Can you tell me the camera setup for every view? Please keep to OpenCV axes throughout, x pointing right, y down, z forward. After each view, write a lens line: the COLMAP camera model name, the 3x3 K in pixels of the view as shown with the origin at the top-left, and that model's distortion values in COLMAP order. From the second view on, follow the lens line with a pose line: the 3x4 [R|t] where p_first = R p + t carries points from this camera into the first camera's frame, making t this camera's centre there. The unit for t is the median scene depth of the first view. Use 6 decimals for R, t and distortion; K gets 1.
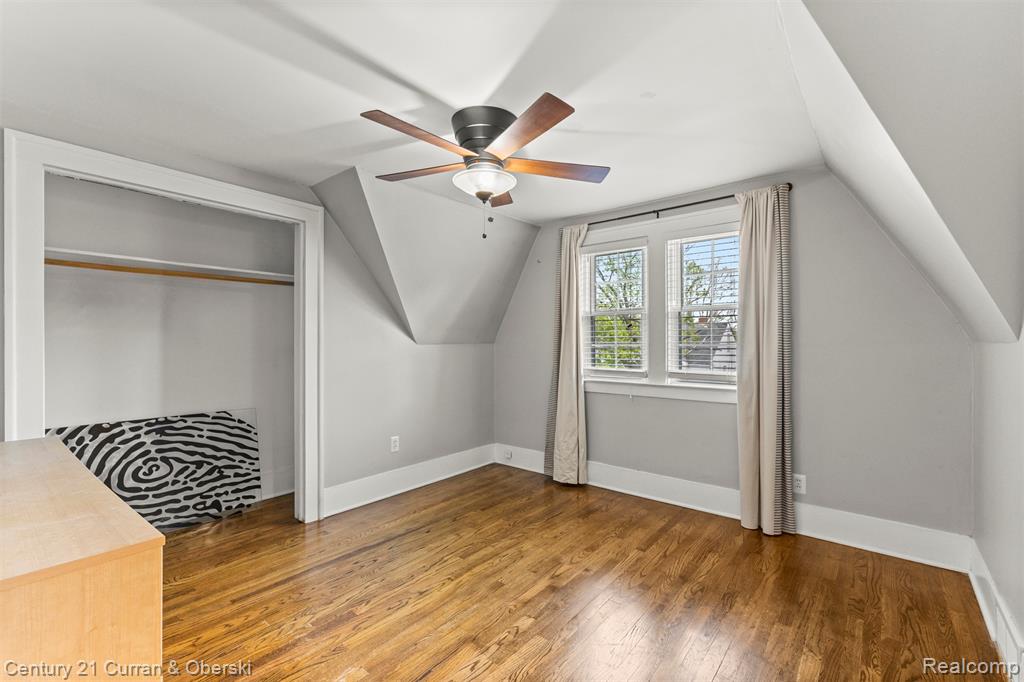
lens RADIAL K [[440.4, 0, 532.7], [0, 440.4, 350.8], [0, 0, 1]] dist [0.003969, 0.000002]
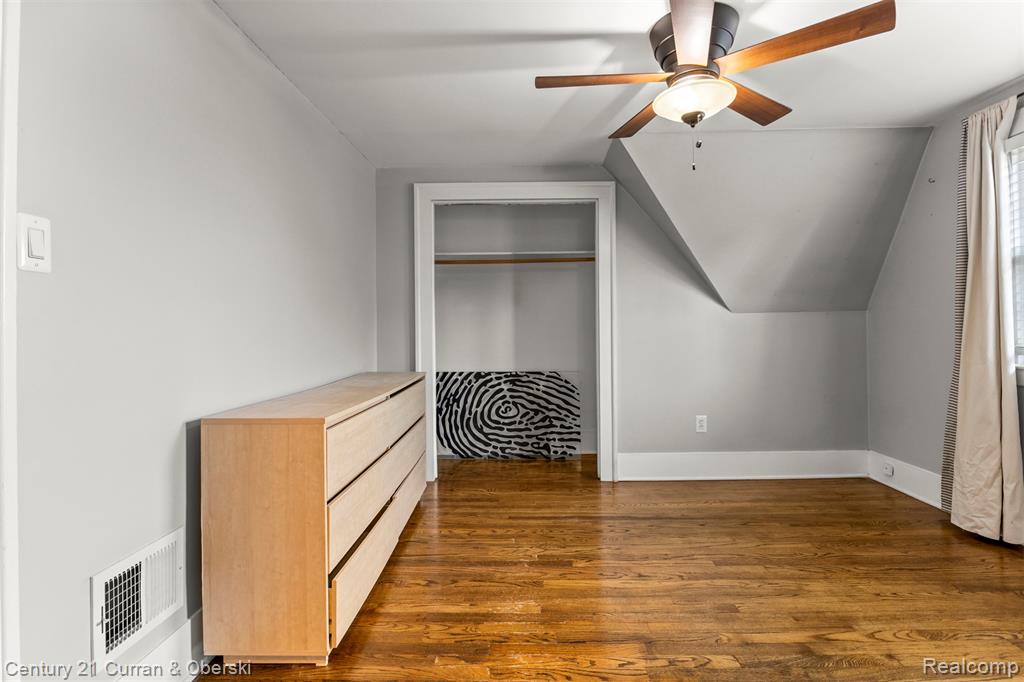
lens RADIAL K [[462.5, 0, 513.1], [0, 462.5, 332.4], [0, 0, 1]] dist [-0.002338, -0.002644]
pose [[0.616288, 0.002259, -0.787517, 0.255155], [-0.001989, 0.999997, 0.001312, 0.031602], [0.787518, 0.000758, 0.616291, 0.148179]]
